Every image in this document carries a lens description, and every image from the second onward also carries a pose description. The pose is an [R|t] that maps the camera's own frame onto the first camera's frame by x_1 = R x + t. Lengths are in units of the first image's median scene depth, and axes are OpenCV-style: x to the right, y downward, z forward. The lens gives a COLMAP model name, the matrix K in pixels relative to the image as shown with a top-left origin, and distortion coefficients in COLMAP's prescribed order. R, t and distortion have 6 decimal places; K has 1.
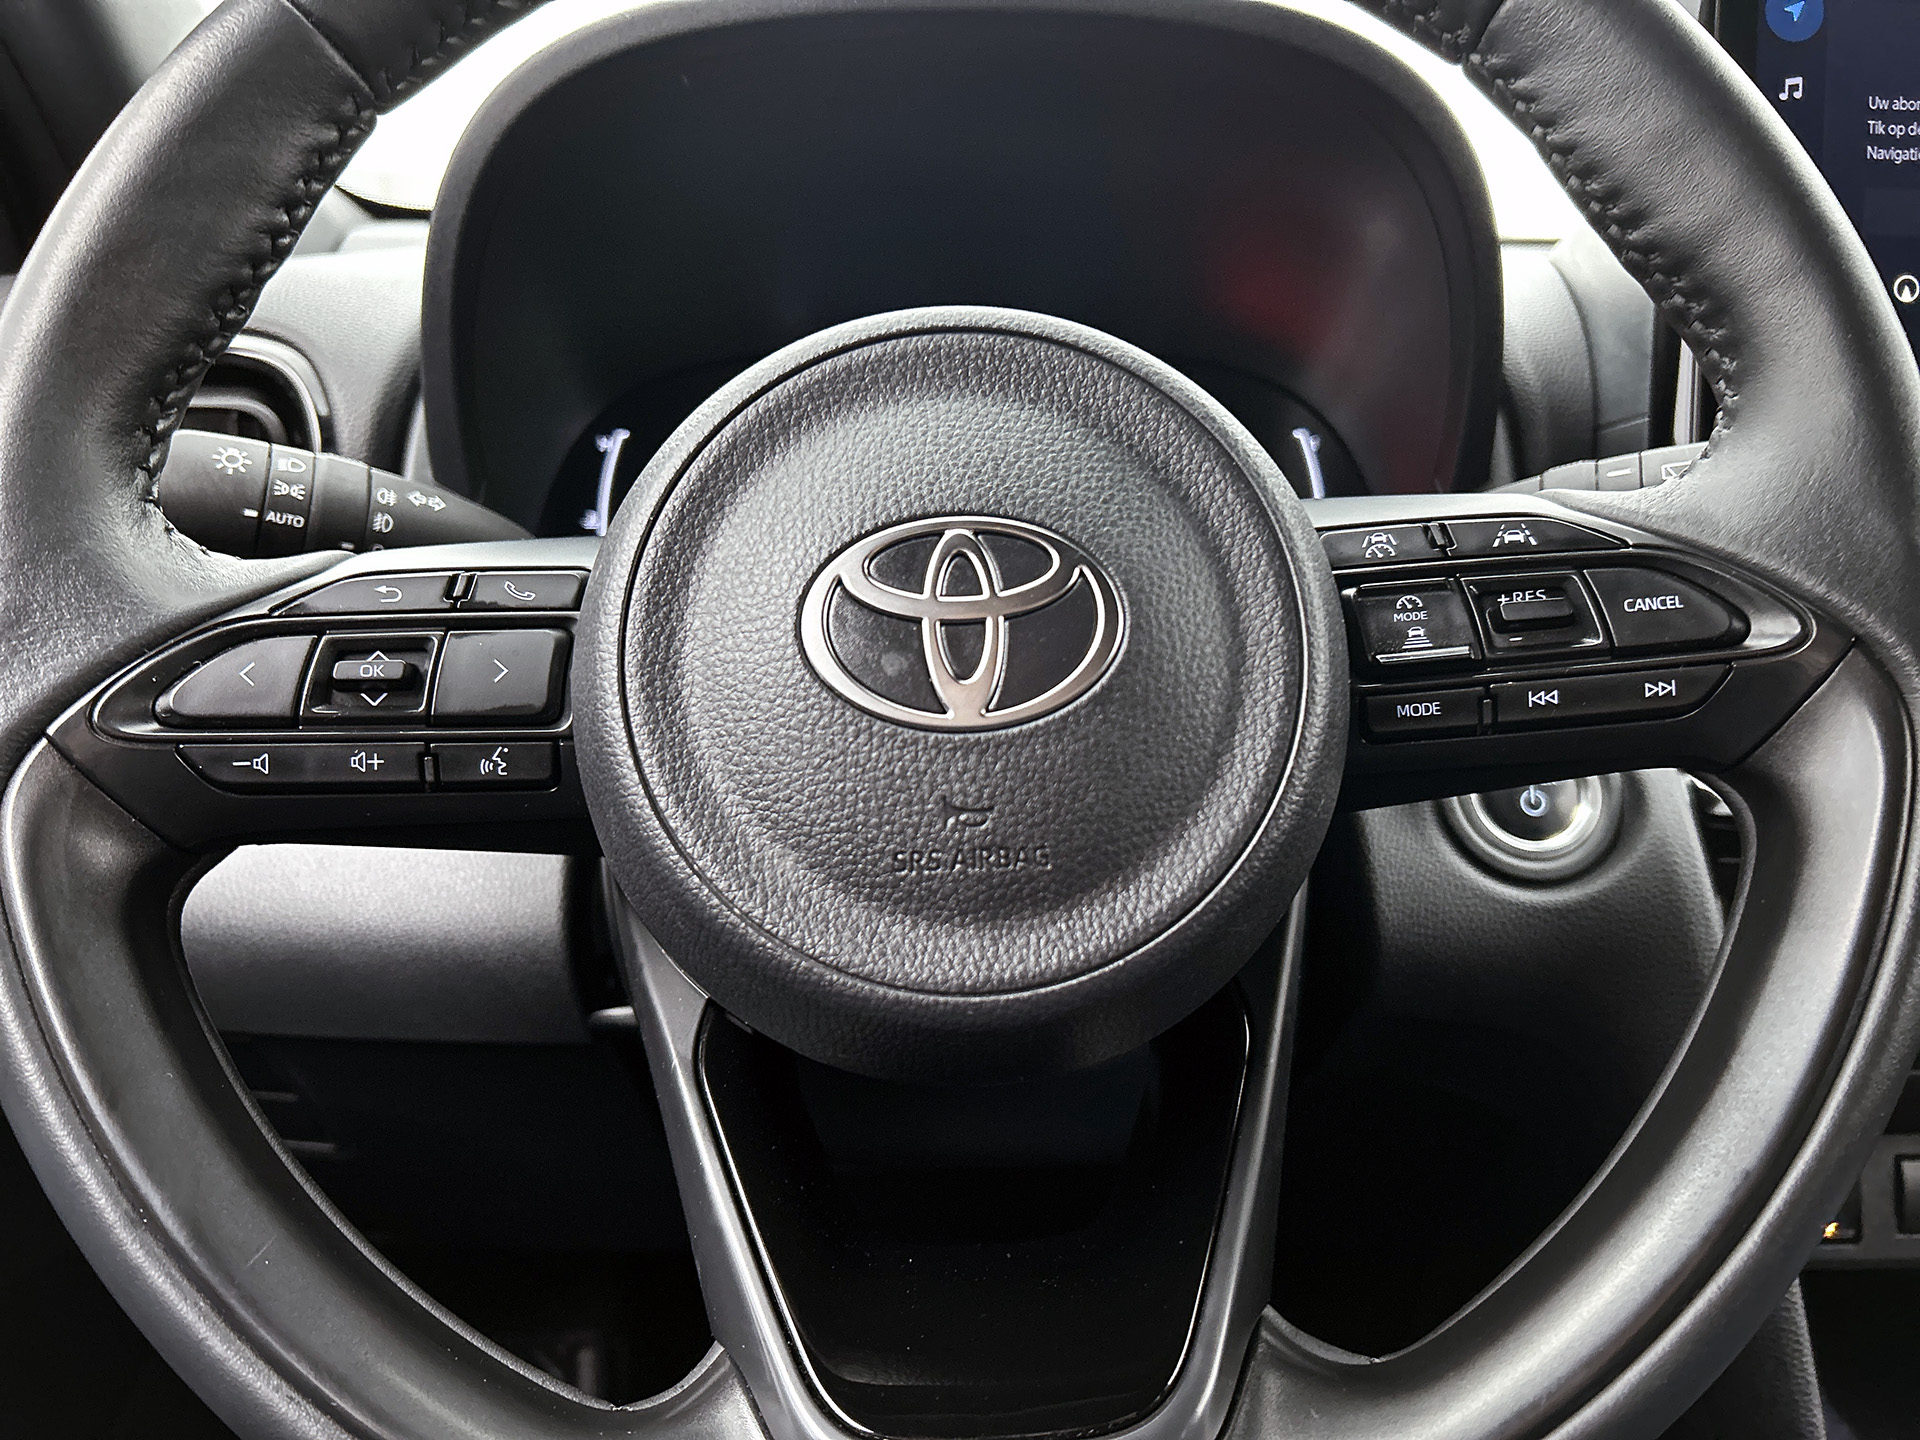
lens RADIAL K [[1459.7, 0, 954.7], [0, 1459.7, 724.0], [0, 0, 1]] dist [0.050127, -0.060777]
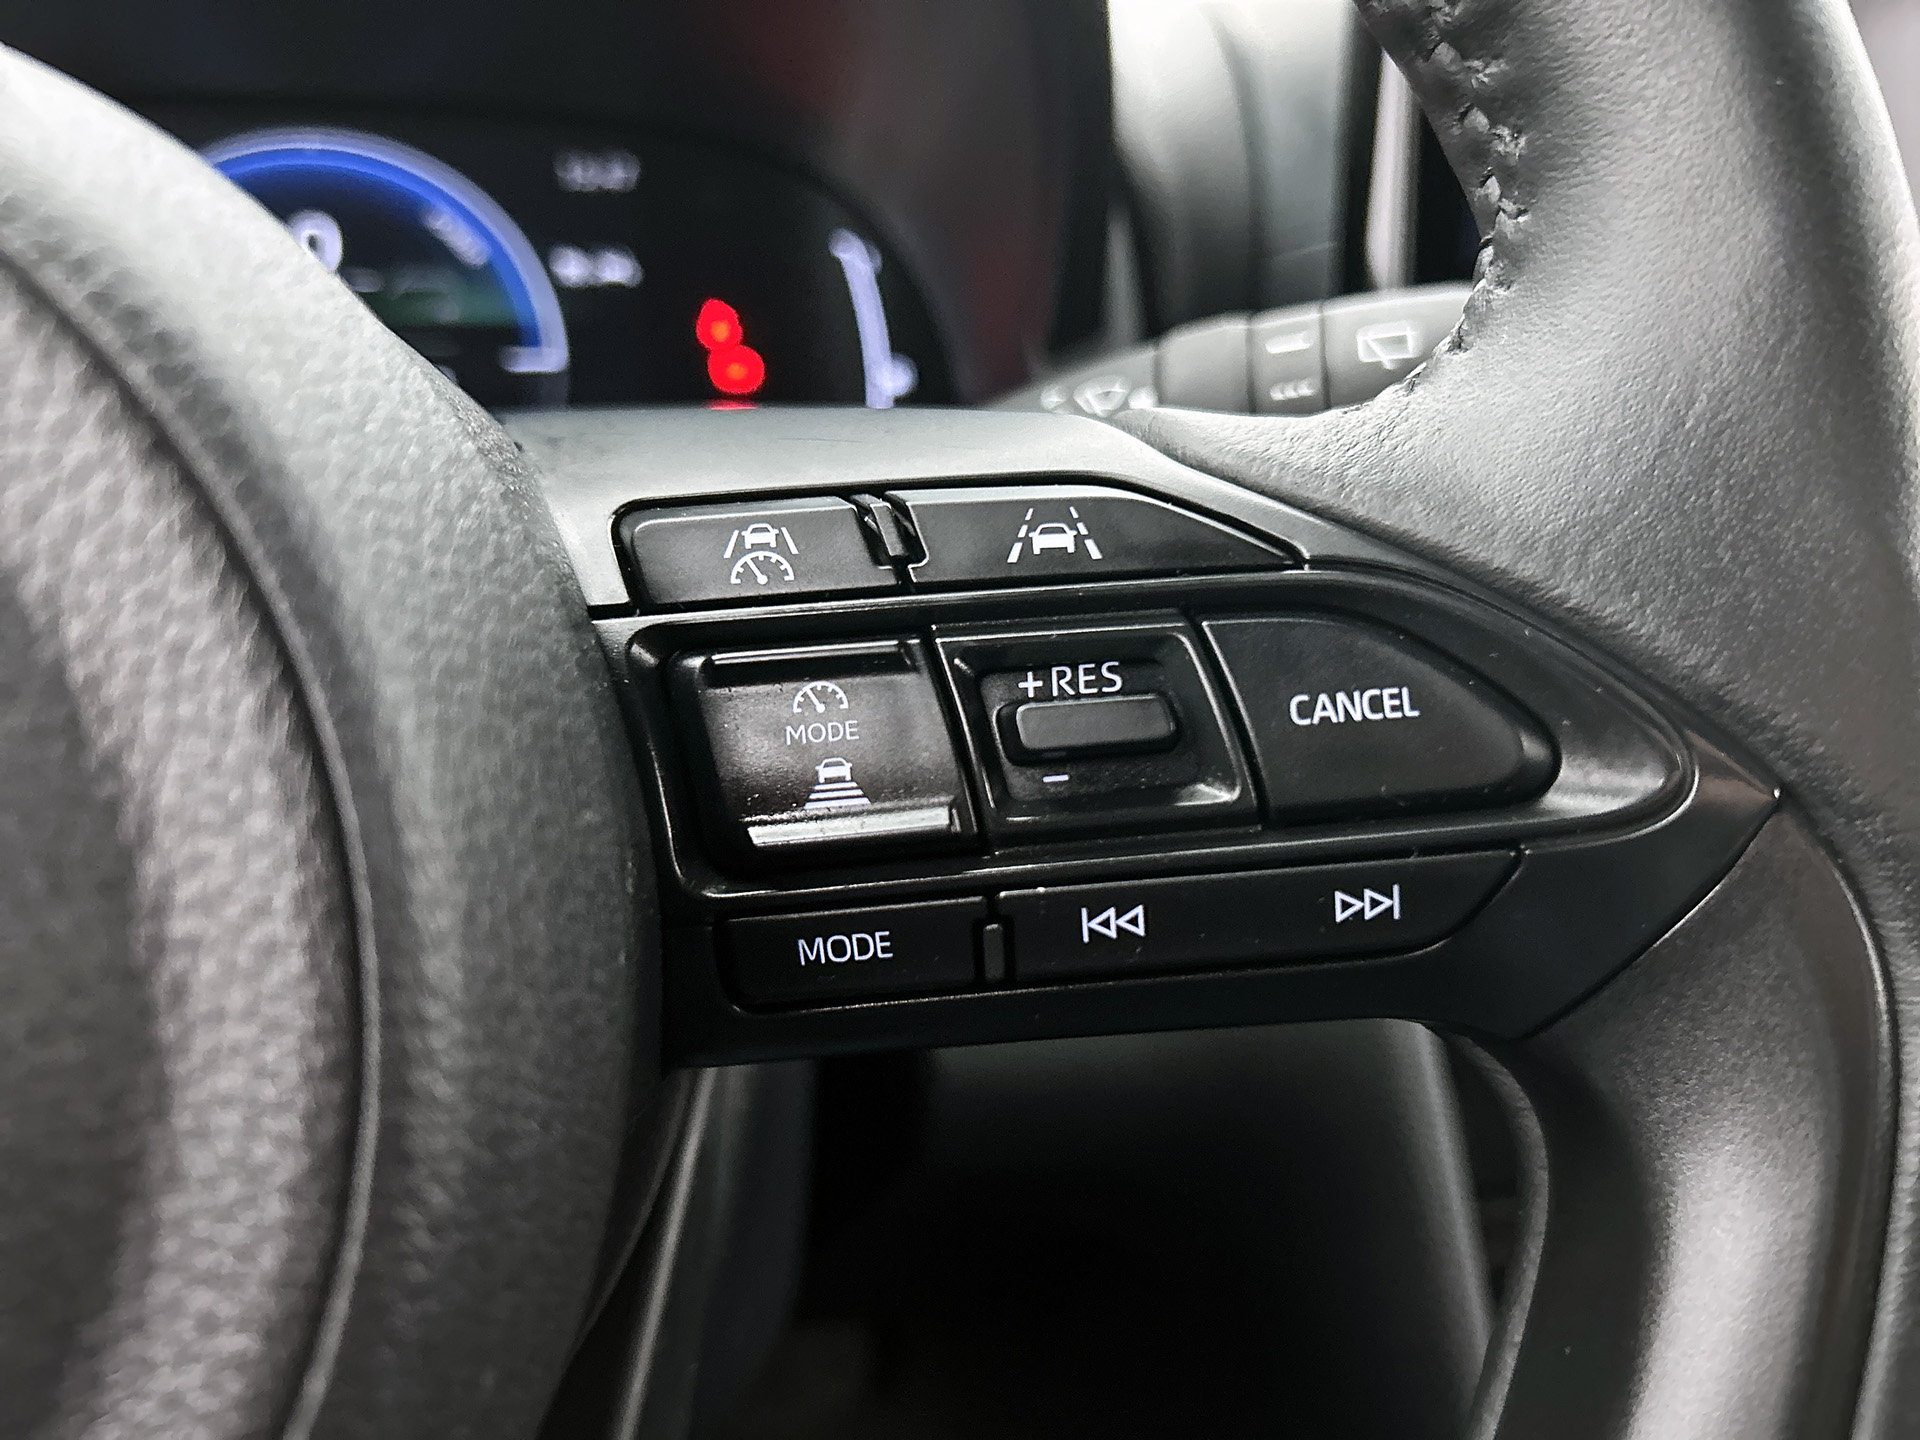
lens RADIAL K [[1518.8, 0, 901.4], [0, 1518.8, 687.6], [0, 0, 1]] dist [-0.000997, -0.043629]
pose [[0.985128, -0.036189, 0.167967, 0.264743], [0.019019, 0.994527, 0.102730, -0.132525], [-0.170765, -0.098008, 0.980425, 0.576601]]
